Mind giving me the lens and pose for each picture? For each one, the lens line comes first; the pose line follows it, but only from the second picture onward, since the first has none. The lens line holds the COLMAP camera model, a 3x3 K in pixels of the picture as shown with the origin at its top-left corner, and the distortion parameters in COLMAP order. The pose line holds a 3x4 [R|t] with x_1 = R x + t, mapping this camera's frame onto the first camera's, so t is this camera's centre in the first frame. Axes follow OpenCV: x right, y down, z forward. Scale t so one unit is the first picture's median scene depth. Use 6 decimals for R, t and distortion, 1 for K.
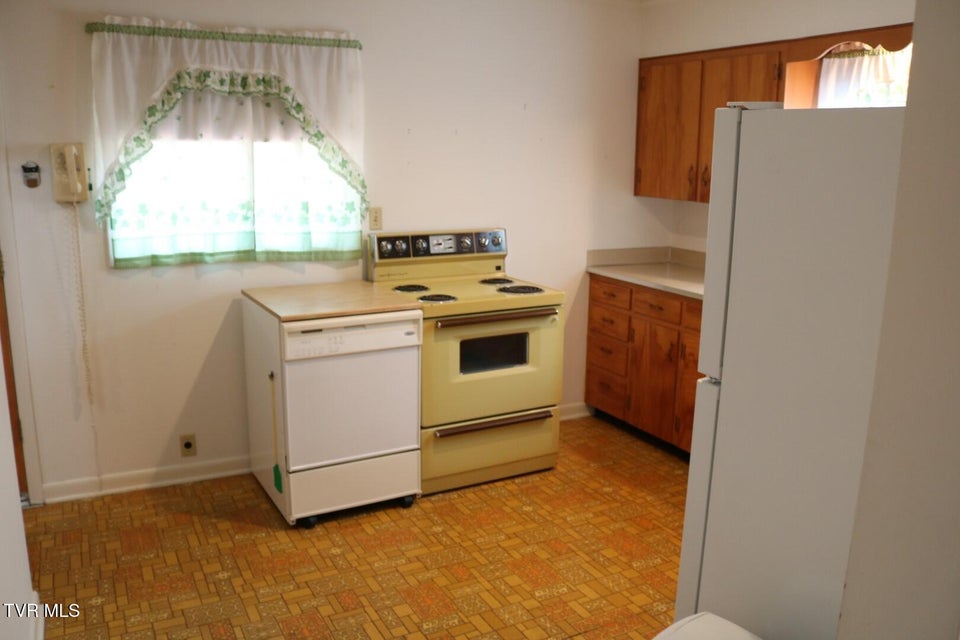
lens RADIAL K [[789.1, 0, 482.4], [0, 789.1, 323.1], [0, 0, 1]] dist [-0.154797, 0.135006]
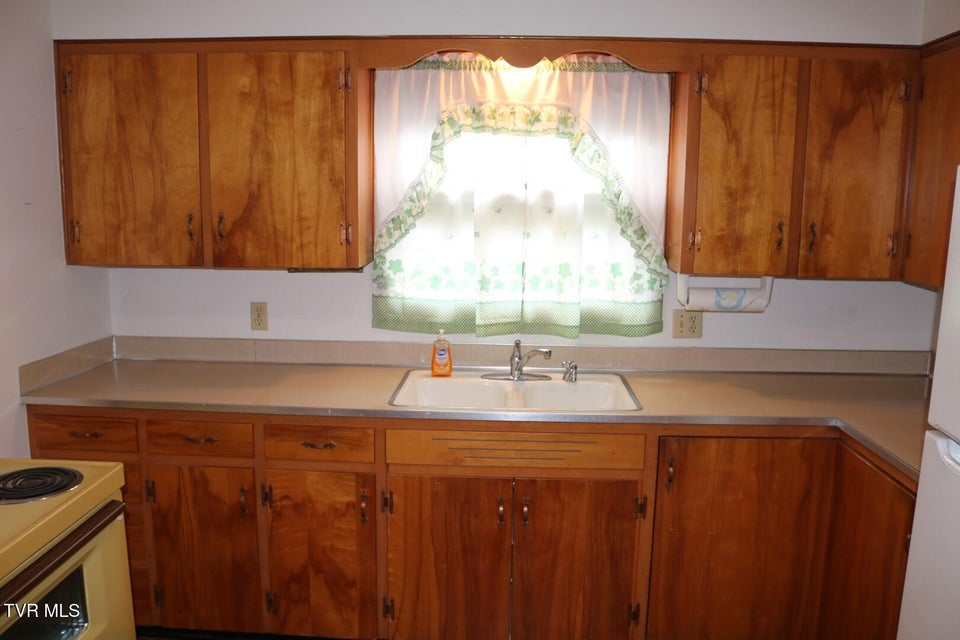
lens RADIAL K [[789.1, 0, 482.4], [0, 789.1, 323.1], [0, 0, 1]] dist [-0.154797, 0.135006]
pose [[0.507546, -0.145689, 0.849218, -0.173226], [0.176796, 0.982239, 0.062845, -0.109129], [-0.843291, 0.118241, 0.524289, 0.464335]]
